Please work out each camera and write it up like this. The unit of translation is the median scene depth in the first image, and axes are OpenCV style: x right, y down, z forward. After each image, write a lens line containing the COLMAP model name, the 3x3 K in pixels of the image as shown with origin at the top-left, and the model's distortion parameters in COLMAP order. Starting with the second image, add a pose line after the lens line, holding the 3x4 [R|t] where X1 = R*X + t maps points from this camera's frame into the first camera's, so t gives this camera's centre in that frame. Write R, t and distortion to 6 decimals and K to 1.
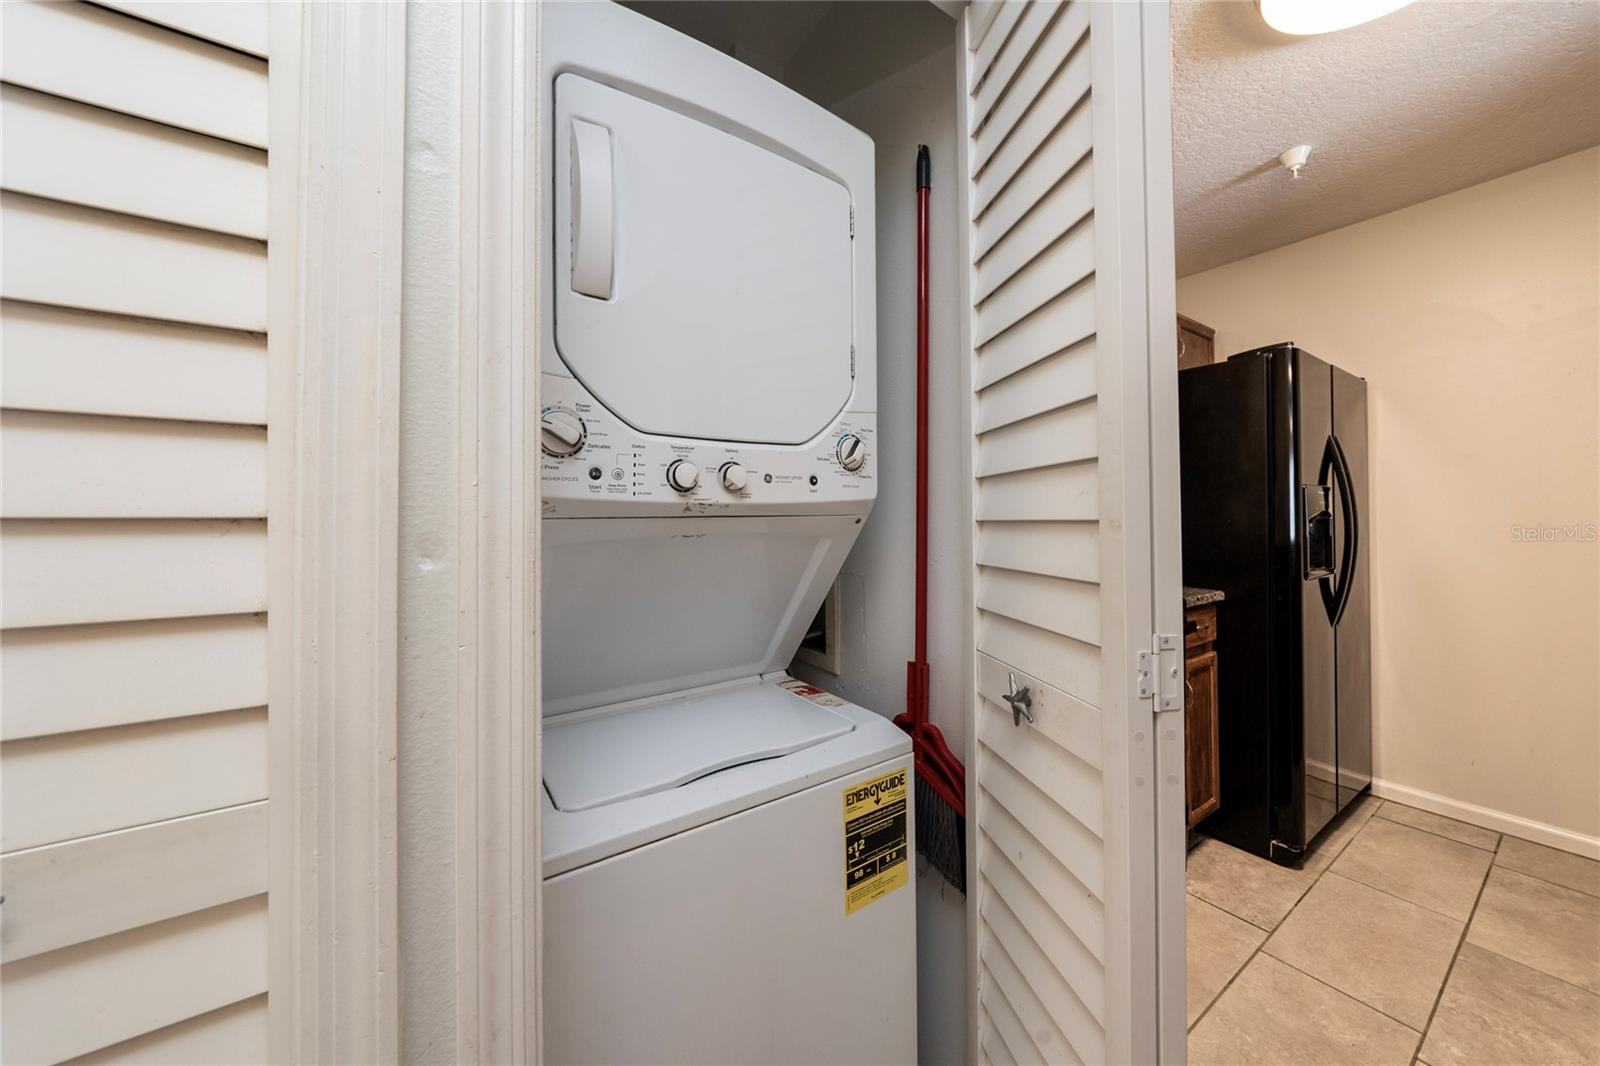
lens RADIAL K [[568.6, 0, 771.0], [0, 568.6, 506.2], [0, 0, 1]] dist [-0.001265, -0.000097]
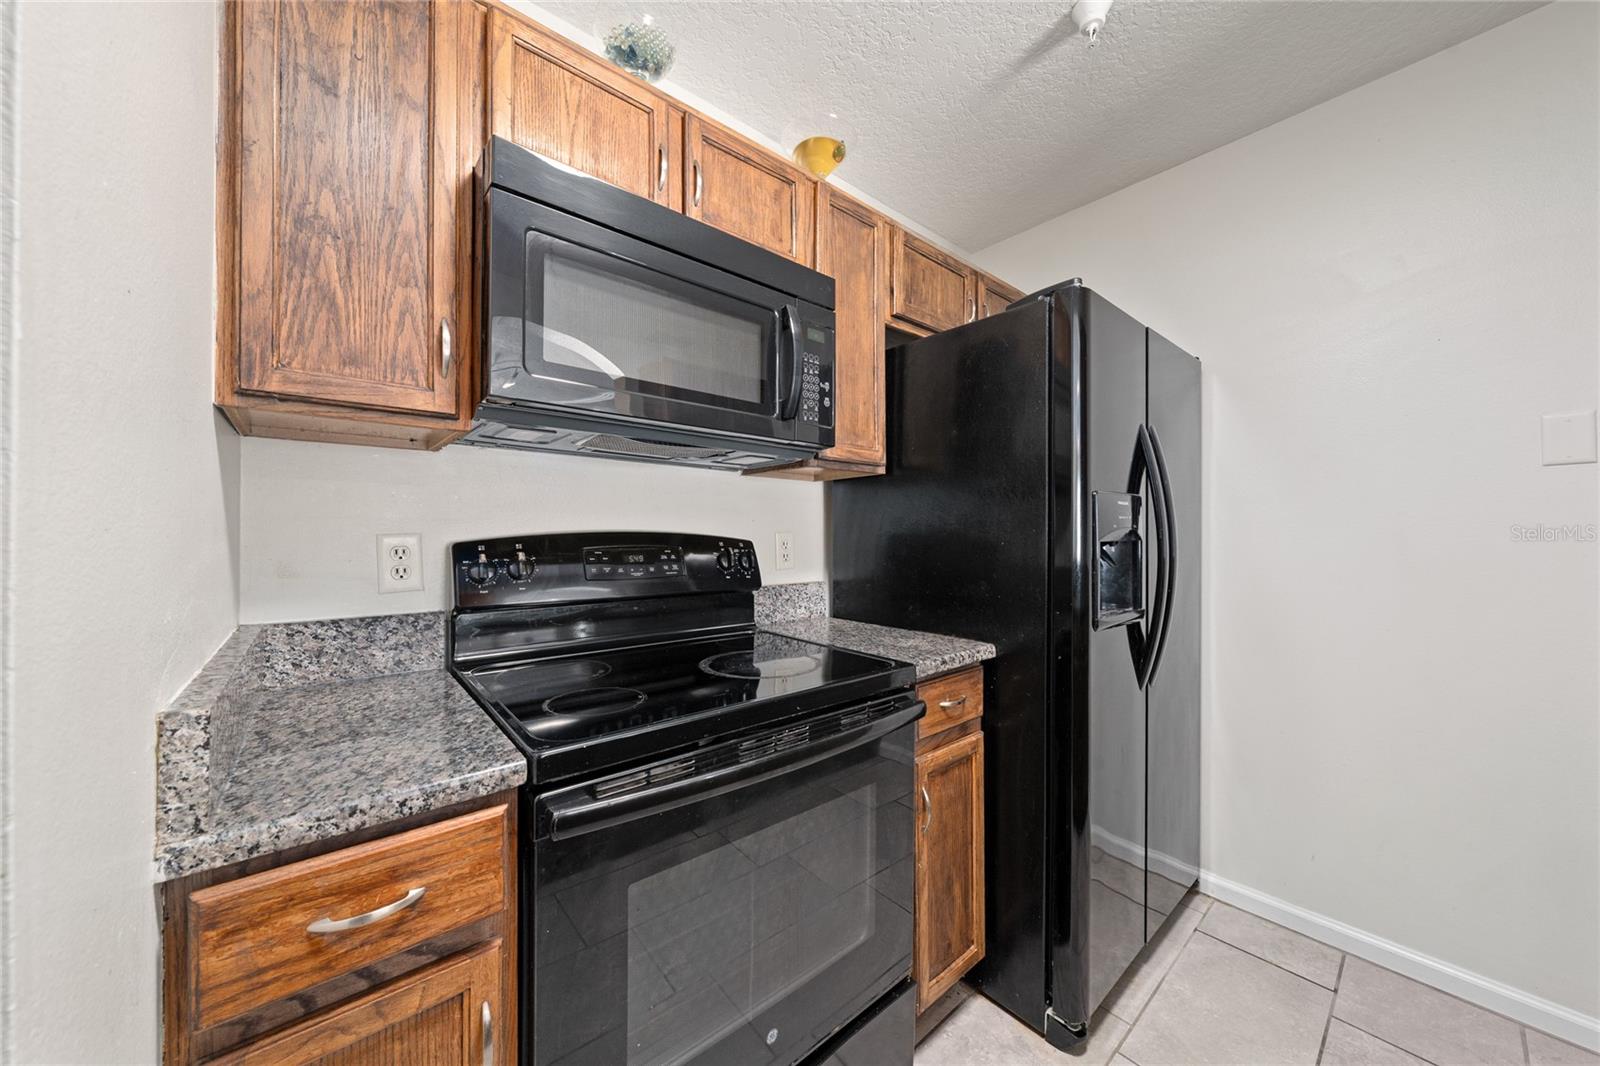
lens RADIAL K [[567.7, 0, 772.4], [0, 567.7, 534.7], [0, 0, 1]] dist [-0.001516, -0.000086]
pose [[0.993749, 0.001366, 0.111633, 0.453276], [-0.002818, 0.999914, 0.012846, 0.007281], [-0.111606, -0.013080, 0.993666, 0.347157]]
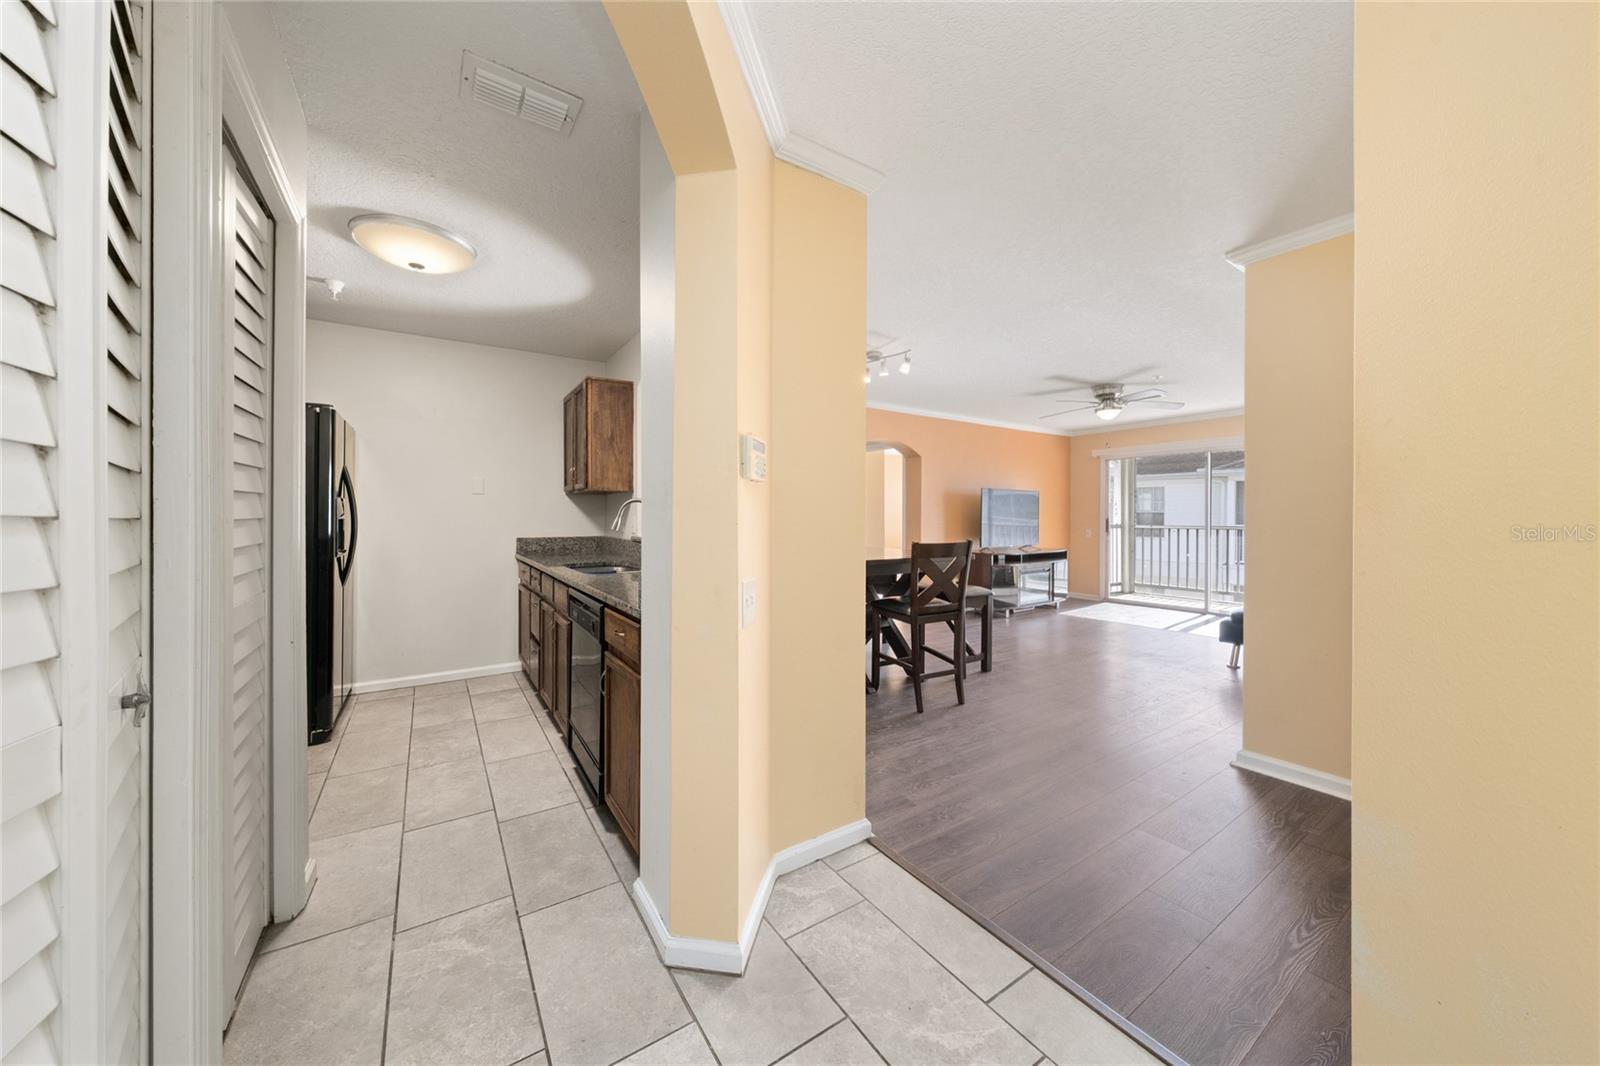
lens RADIAL K [[556.4, 0, 794.0], [0, 556.4, 513.4], [0, 0, 1]] dist [0.000056, 0.000027]
pose [[0.008783, 0.007973, 0.999930, -0.562500], [-0.017600, 0.999815, -0.007818, -0.002615], [-0.999807, -0.017530, 0.008922, -0.269887]]
